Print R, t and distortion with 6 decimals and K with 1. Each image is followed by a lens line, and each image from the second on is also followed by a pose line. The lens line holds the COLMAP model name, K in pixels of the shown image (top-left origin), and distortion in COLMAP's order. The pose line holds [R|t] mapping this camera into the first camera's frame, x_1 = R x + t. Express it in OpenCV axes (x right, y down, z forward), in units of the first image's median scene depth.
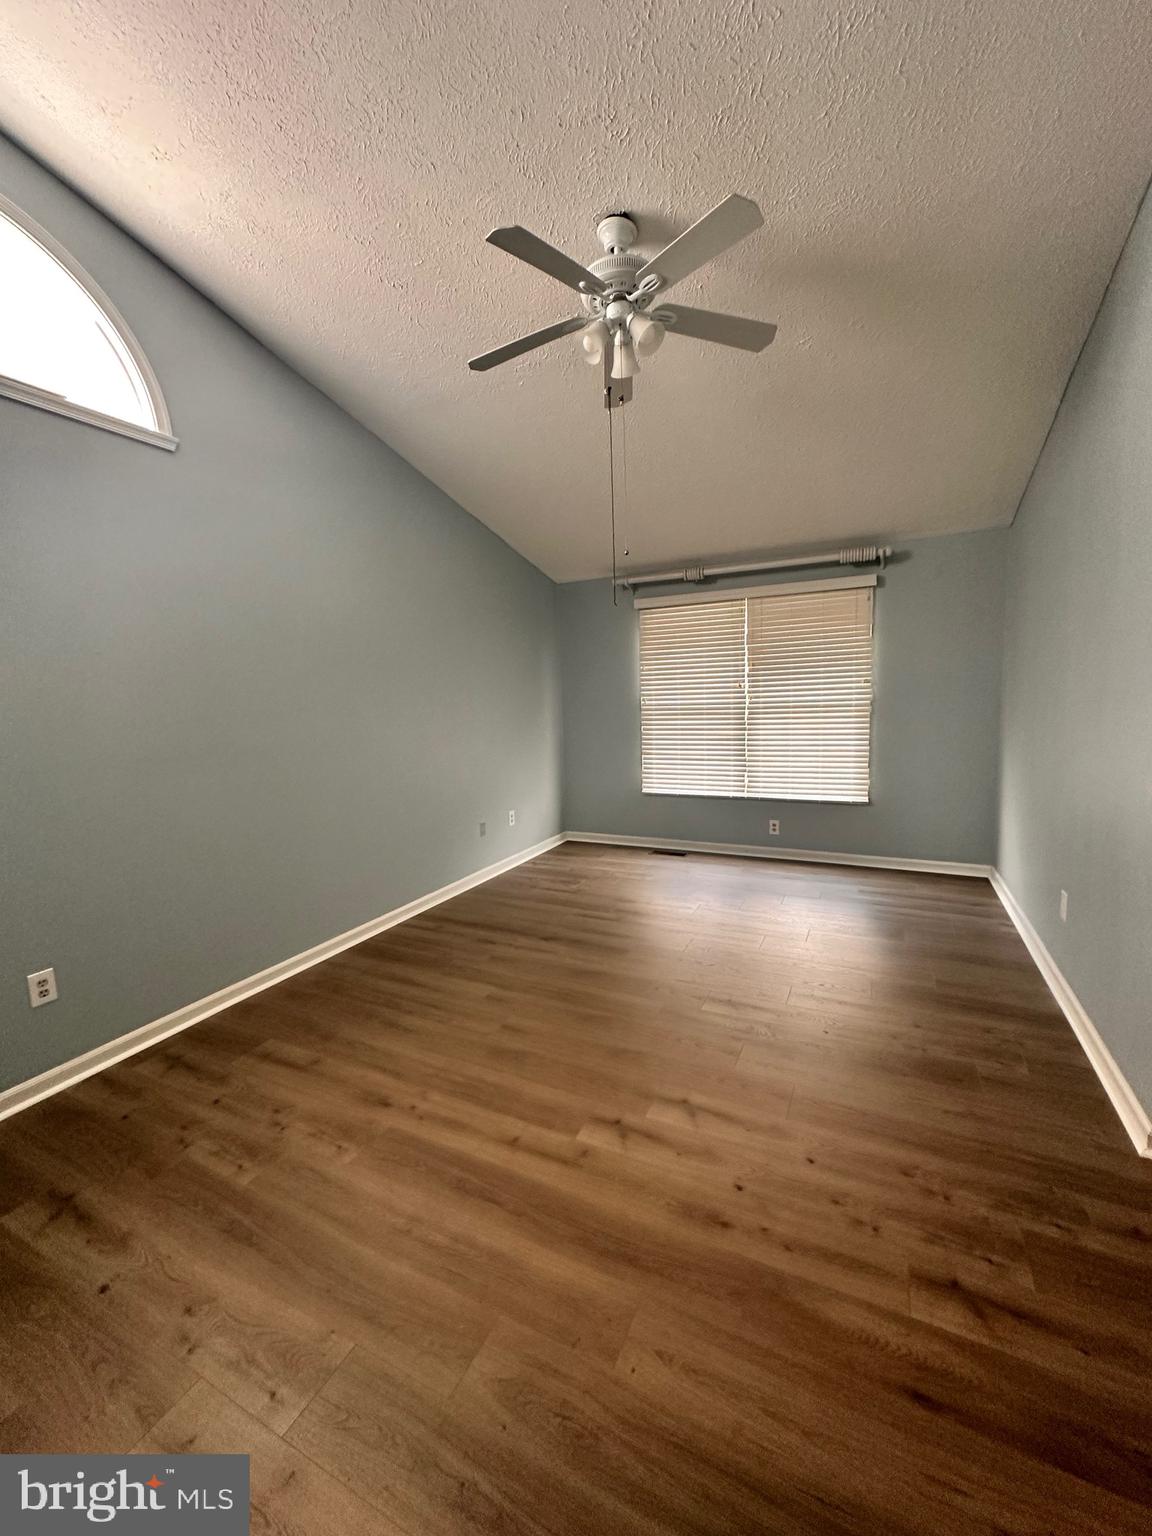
lens RADIAL K [[611.2, 0, 574.8], [0, 611.2, 767.4], [0, 0, 1]] dist [-0.003376, 0.001479]
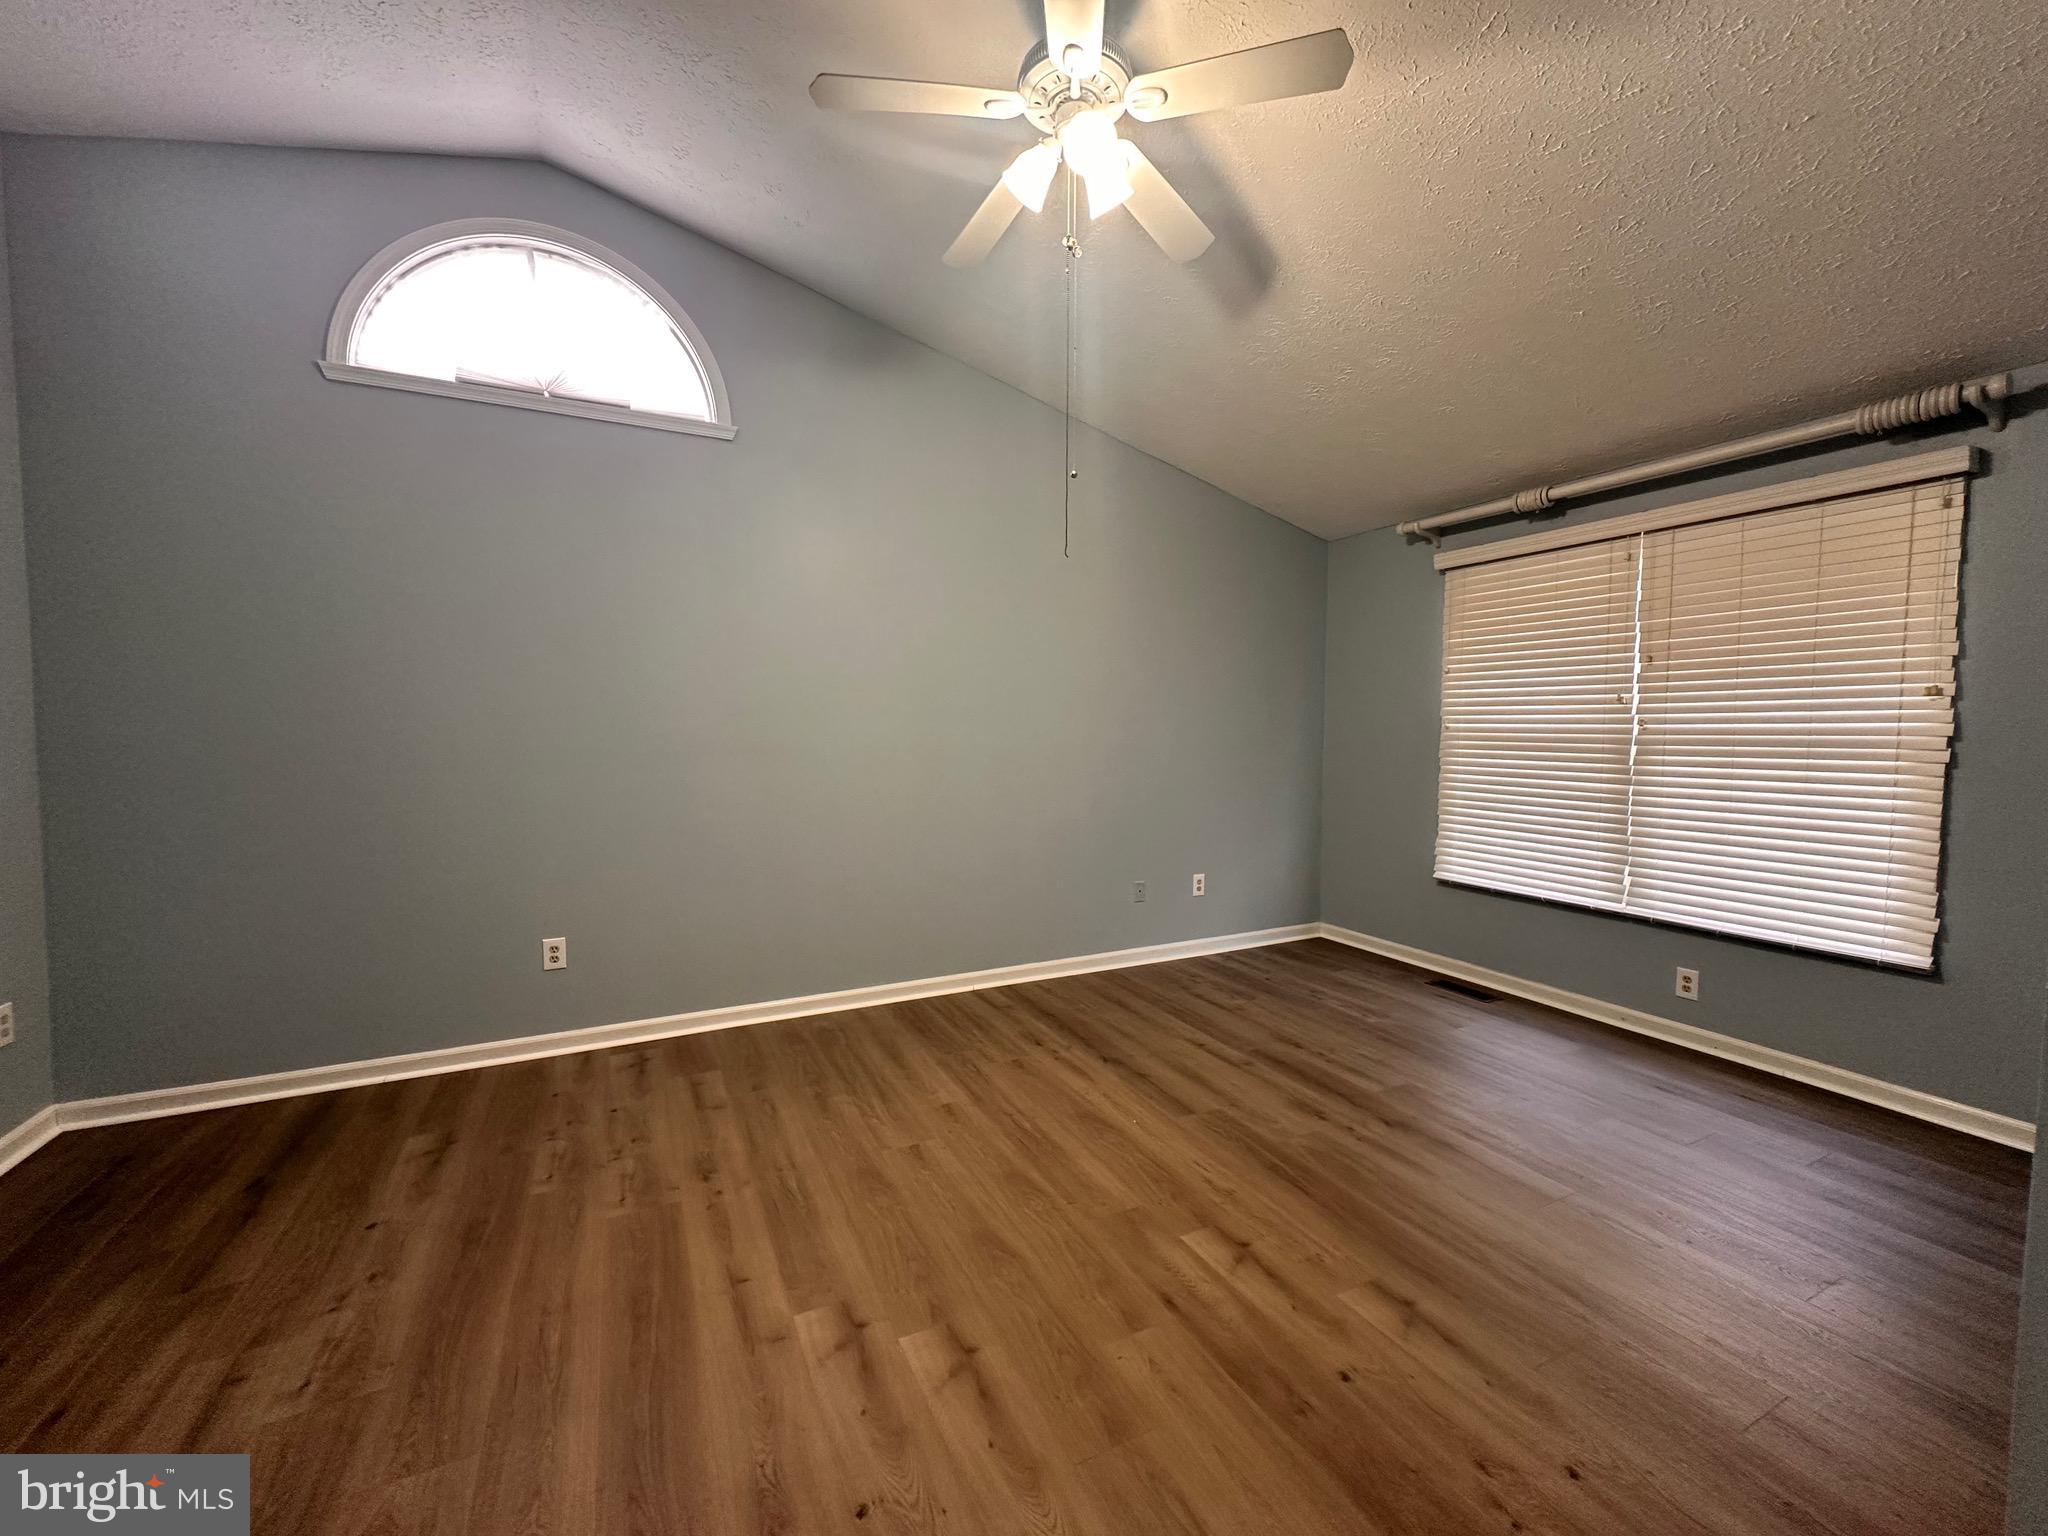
lens RADIAL K [[814.9, 0, 1023.4], [0, 814.9, 768.7], [0, 0, 1]] dist [-0.003376, 0.001479]
pose [[0.801735, 0.068318, -0.593762, 0.313608], [-0.101446, 0.994586, -0.022543, -0.006882], [0.589007, 0.078308, 0.804325, 0.158223]]
